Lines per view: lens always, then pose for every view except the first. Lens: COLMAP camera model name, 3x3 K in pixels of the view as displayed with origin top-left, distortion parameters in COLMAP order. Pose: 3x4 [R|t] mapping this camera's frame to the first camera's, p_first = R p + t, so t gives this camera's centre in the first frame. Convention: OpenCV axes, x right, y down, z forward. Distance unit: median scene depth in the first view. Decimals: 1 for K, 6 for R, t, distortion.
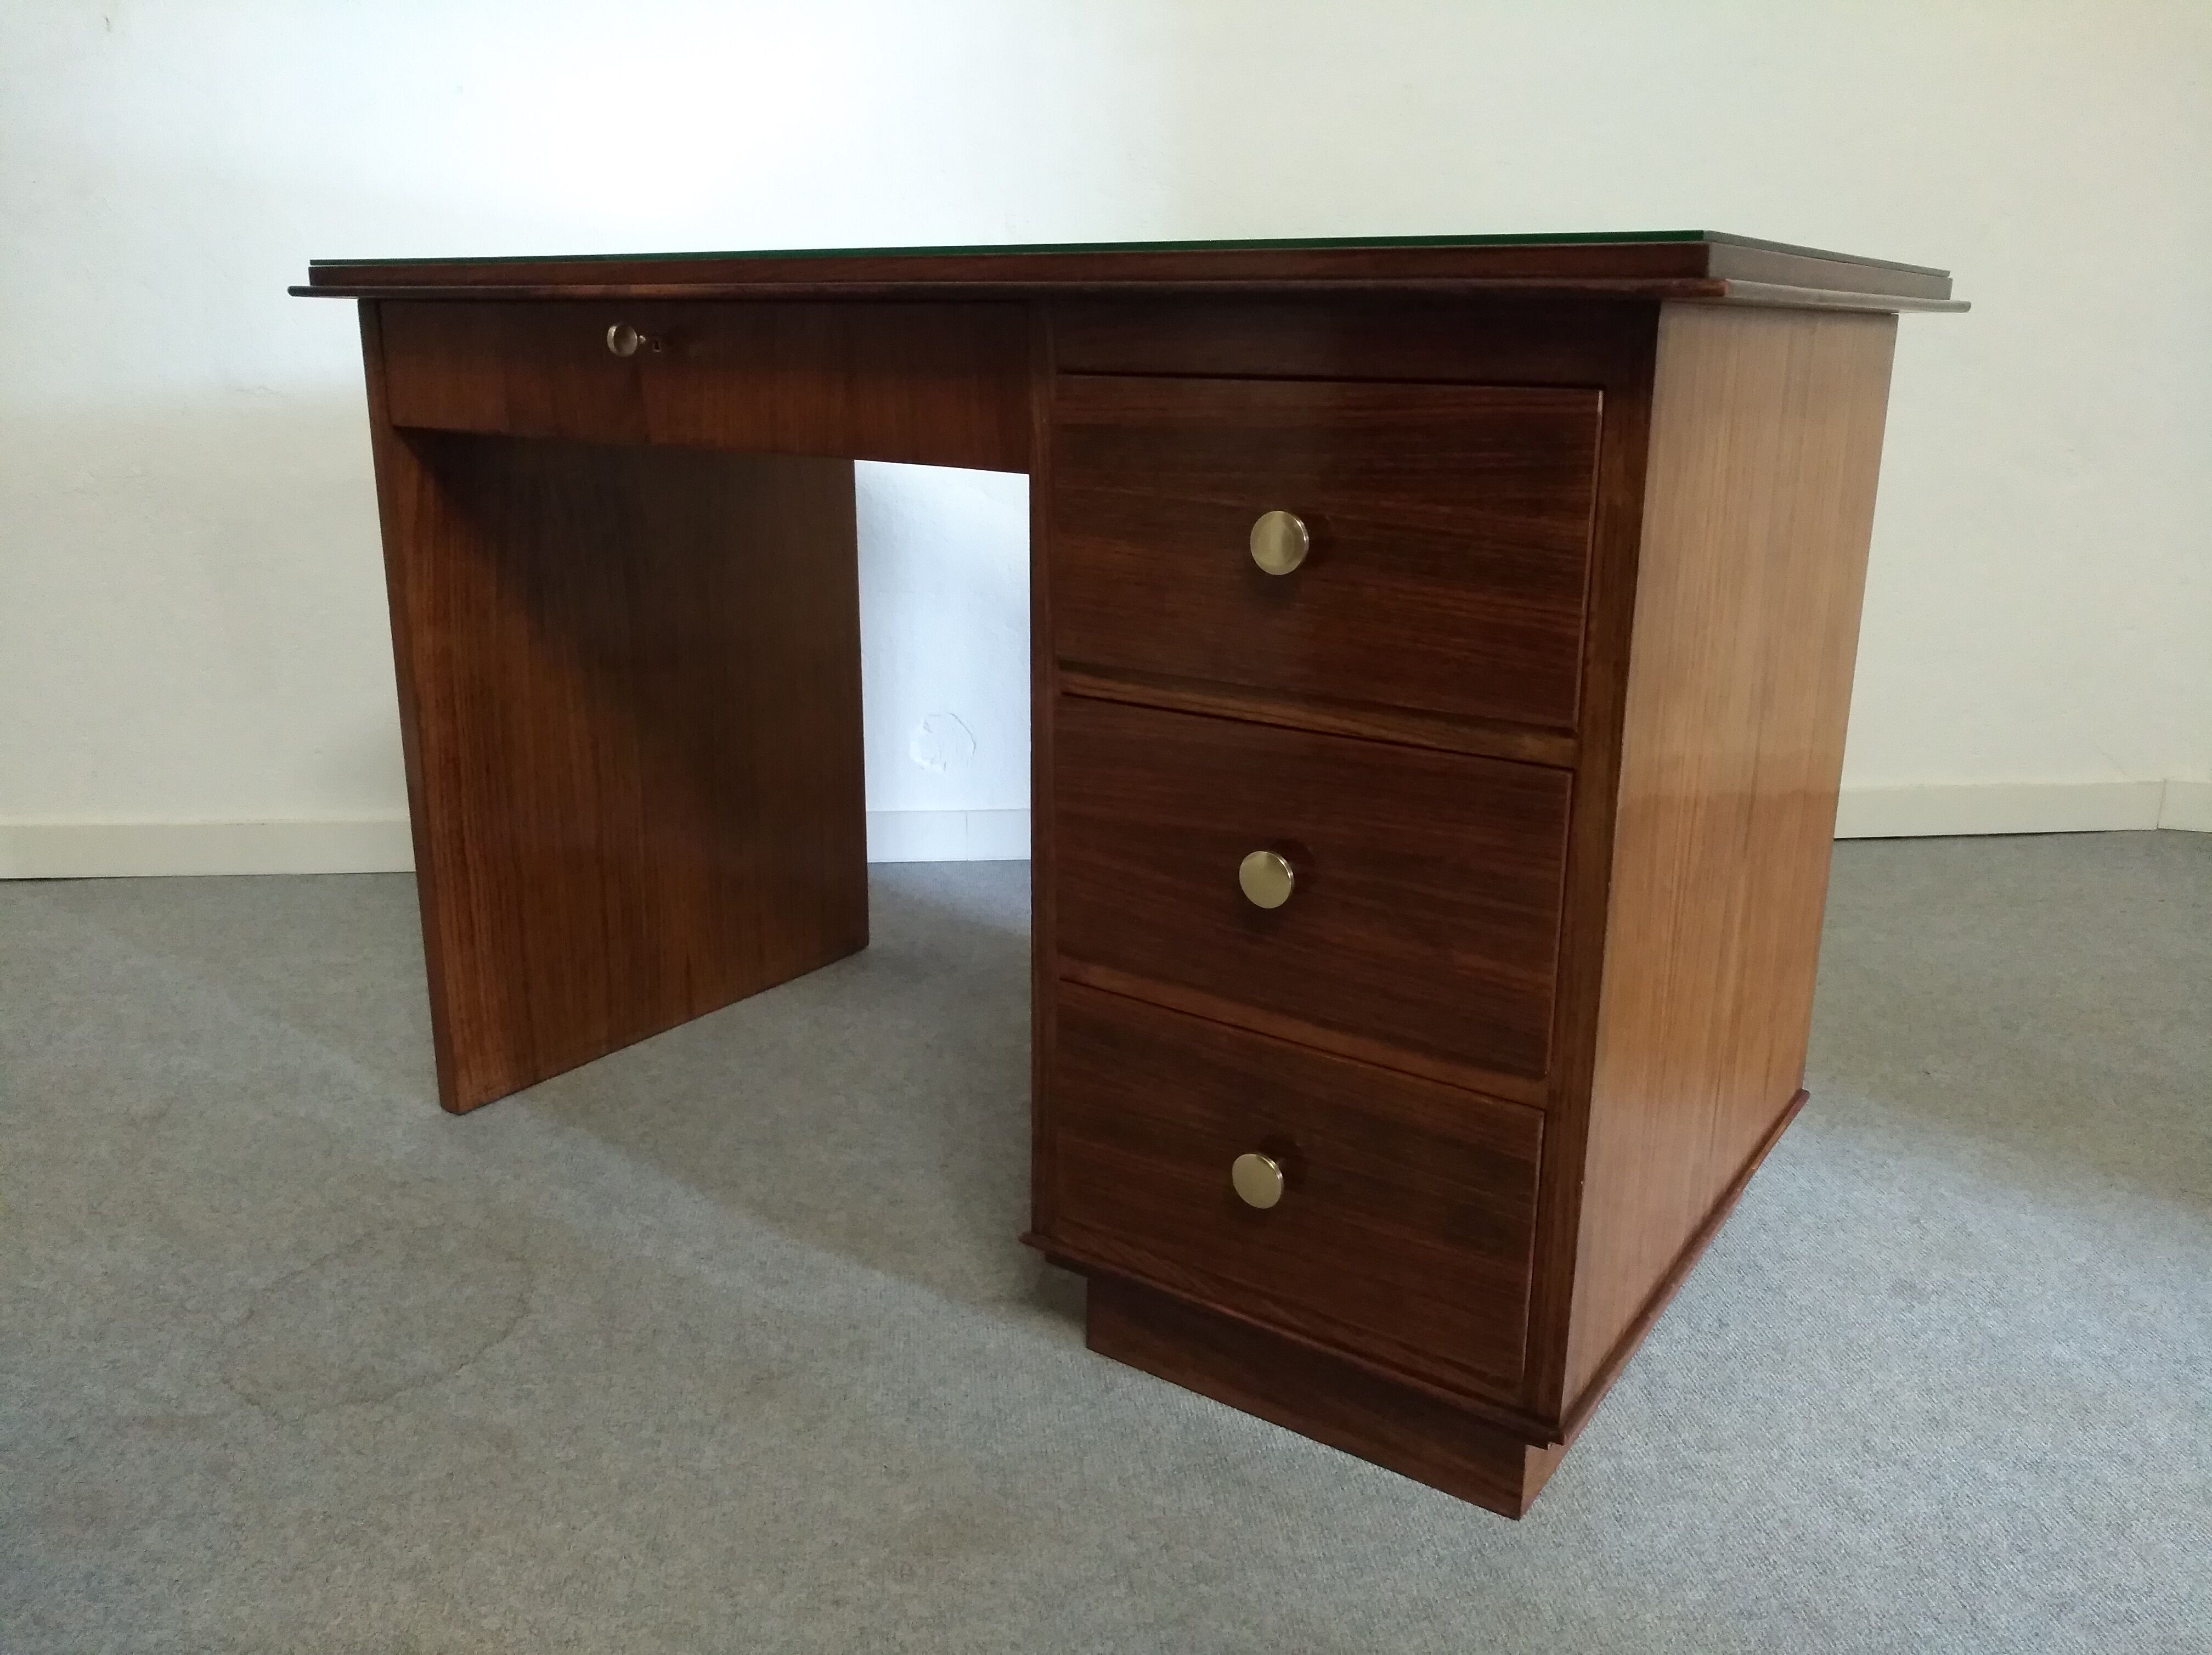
lens RADIAL K [[1723.8, 0, 1106.0], [0, 1723.8, 827.5], [0, 0, 1]] dist [-0.047940, 0.090738]
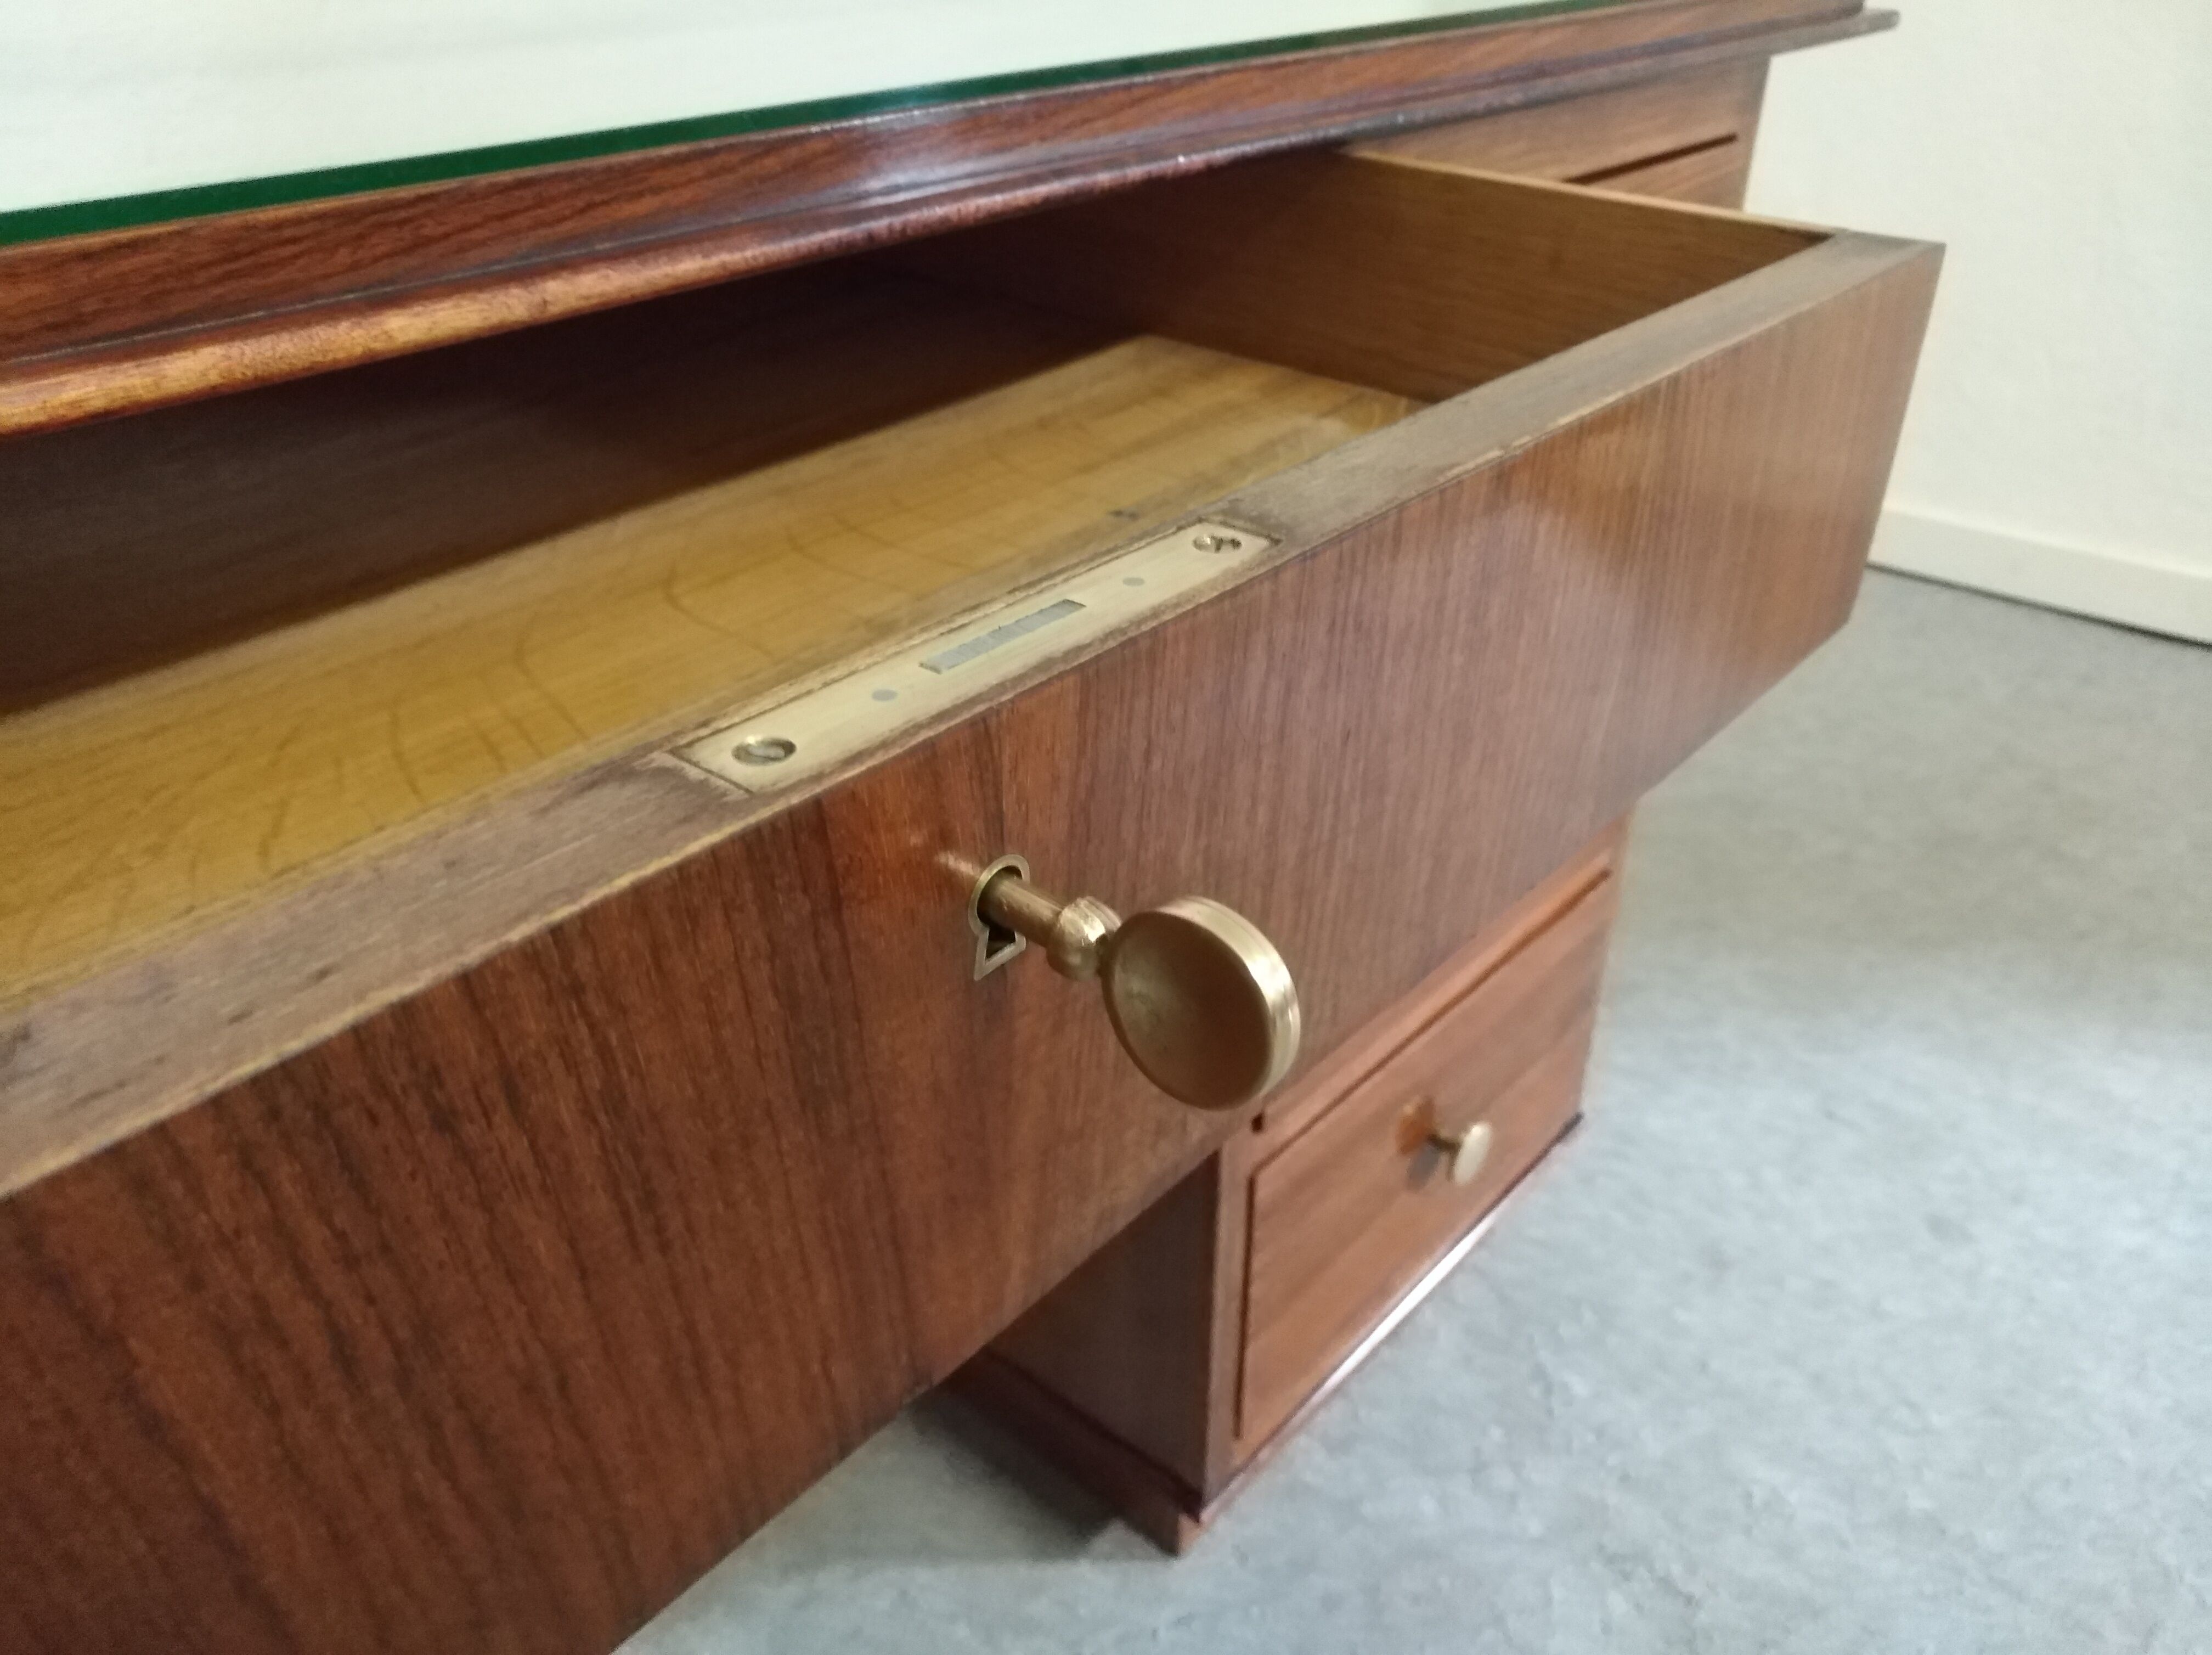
lens RADIAL K [[1723.8, 0, 1106.0], [0, 1723.8, 827.5], [0, 0, 1]] dist [-0.047940, 0.090738]
pose [[0.717267, -0.350780, 0.602065, -0.303168], [0.194303, 0.930459, 0.310631, -0.290021], [-0.669160, -0.105822, 0.735545, 0.769428]]
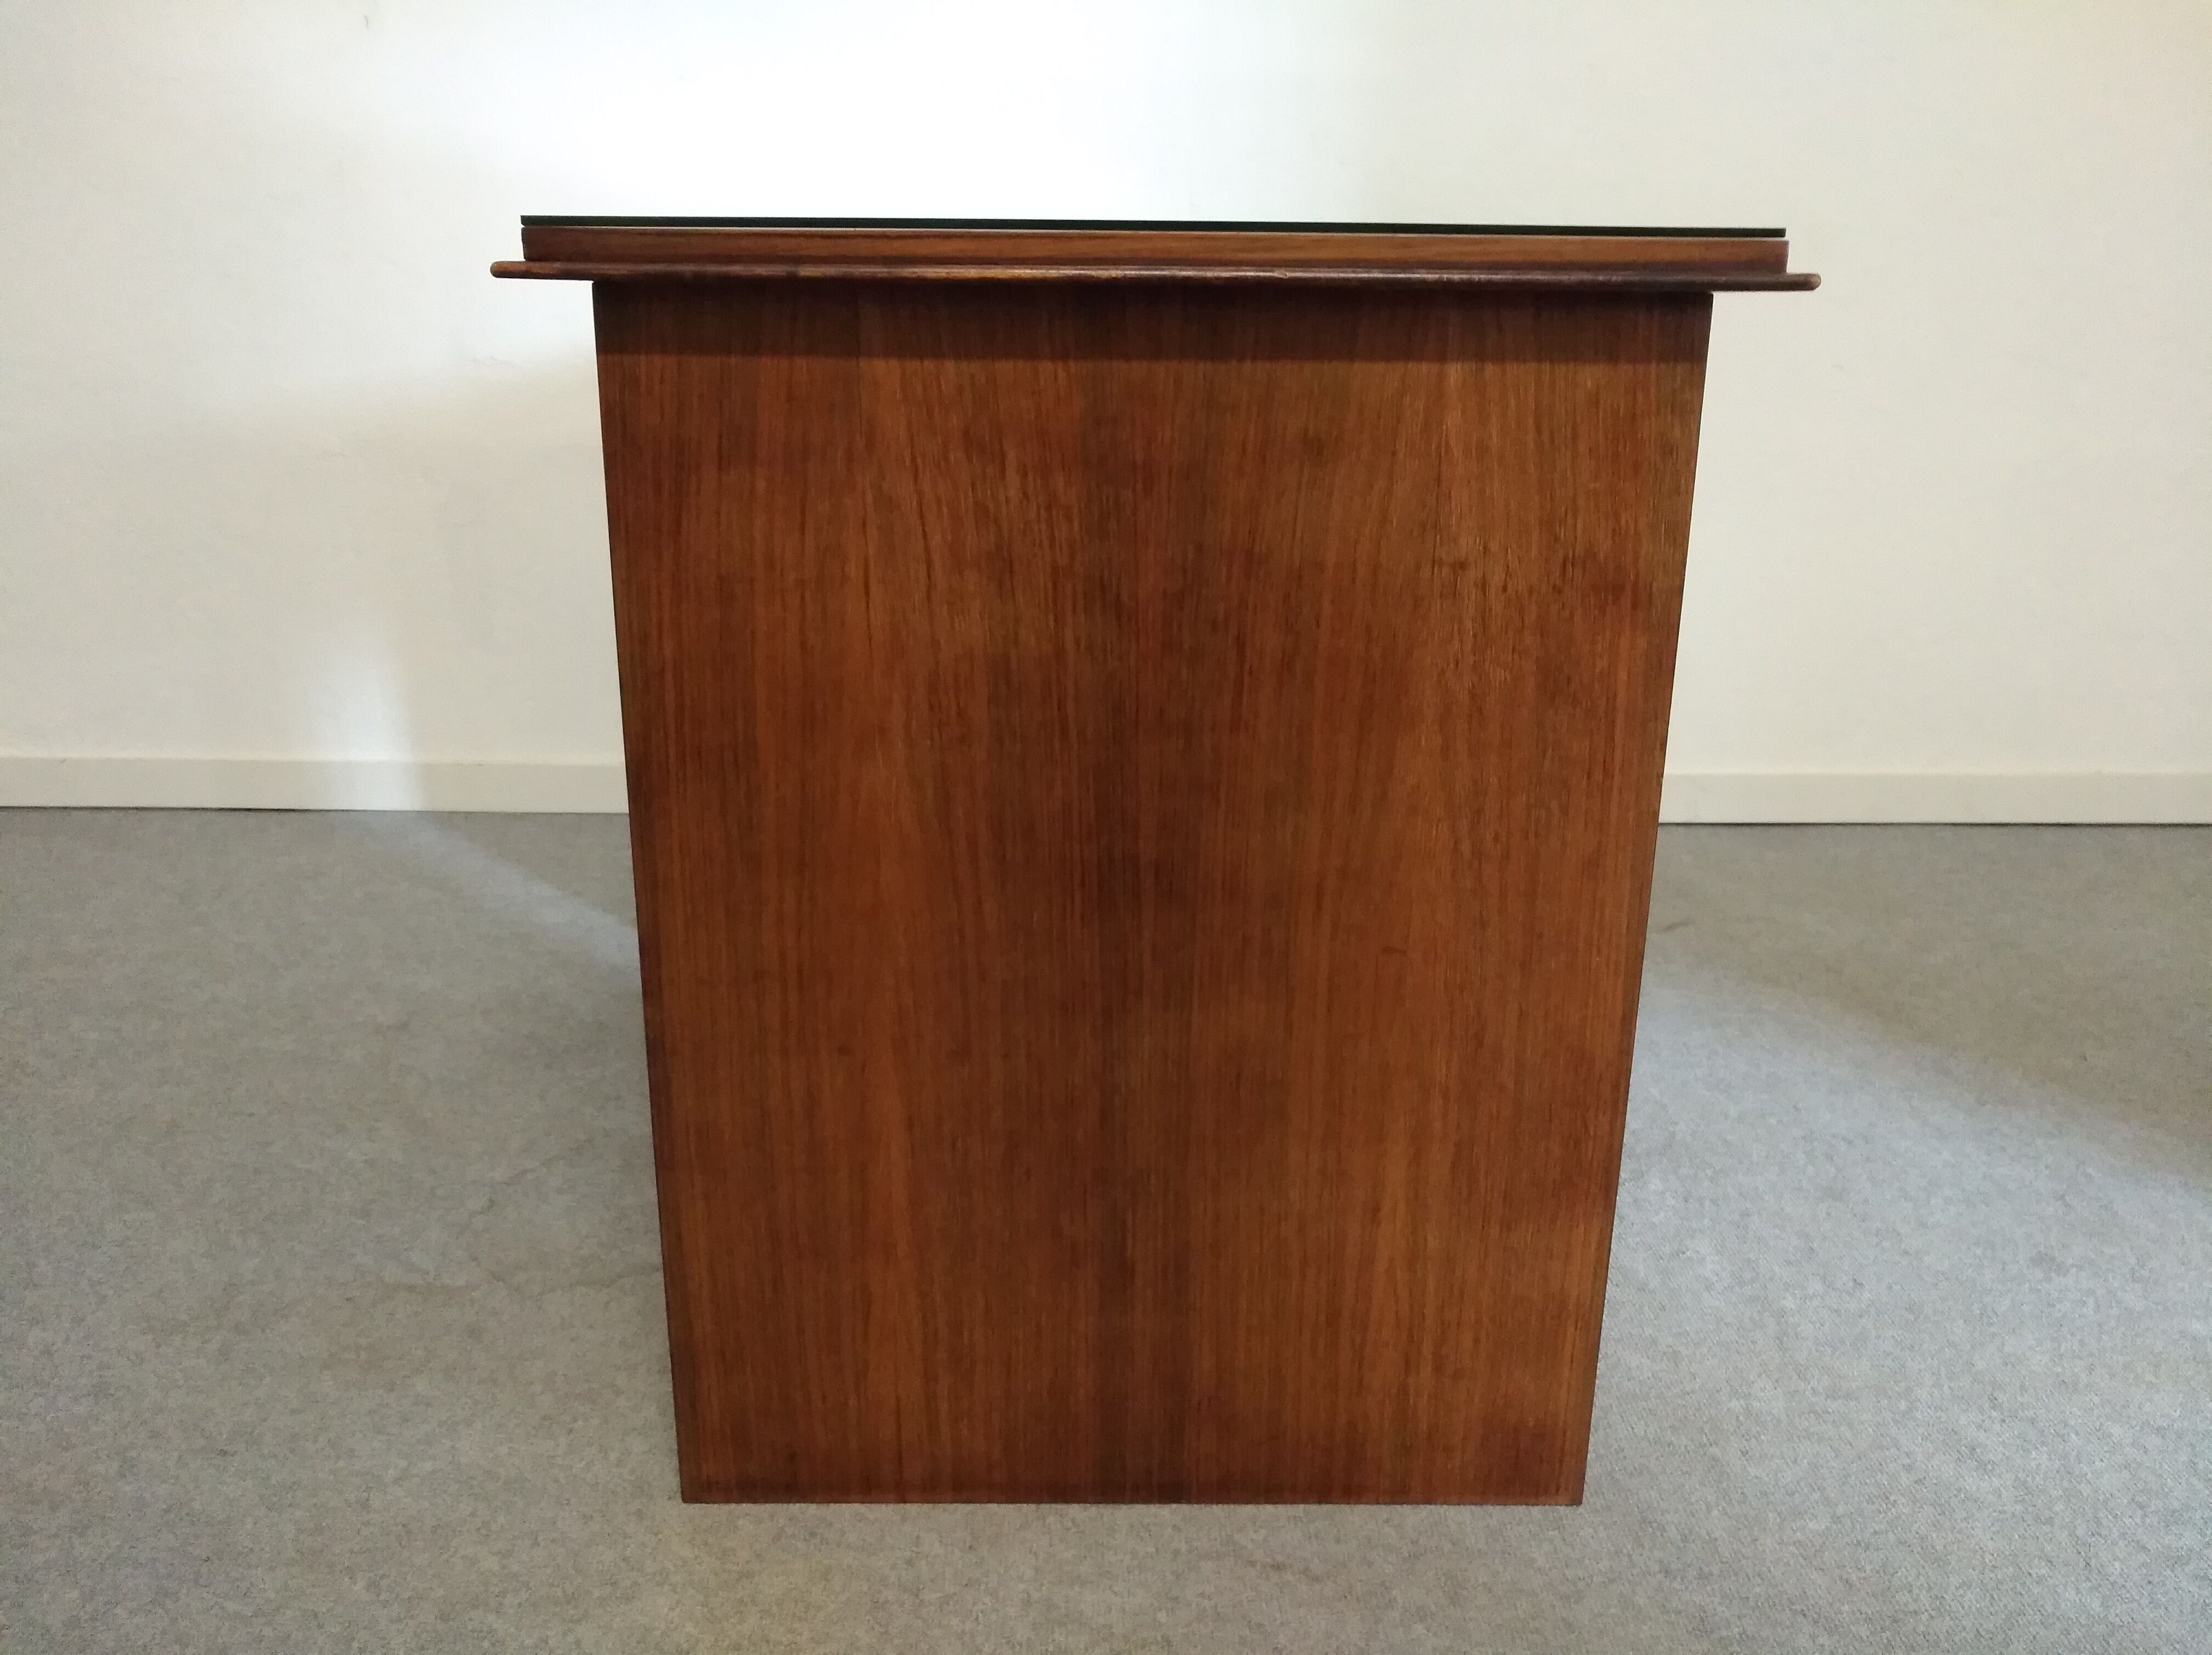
lens RADIAL K [[1718.5, 0, 1106.0], [0, 1718.5, 827.5], [0, 0, 1]] dist [-0.009844, 0.028052]
pose [[0.995689, 0.031015, -0.087420, -0.012506], [-0.029159, 0.999323, 0.022422, 0.003525], [0.088057, -0.019777, 0.995919, -0.079102]]
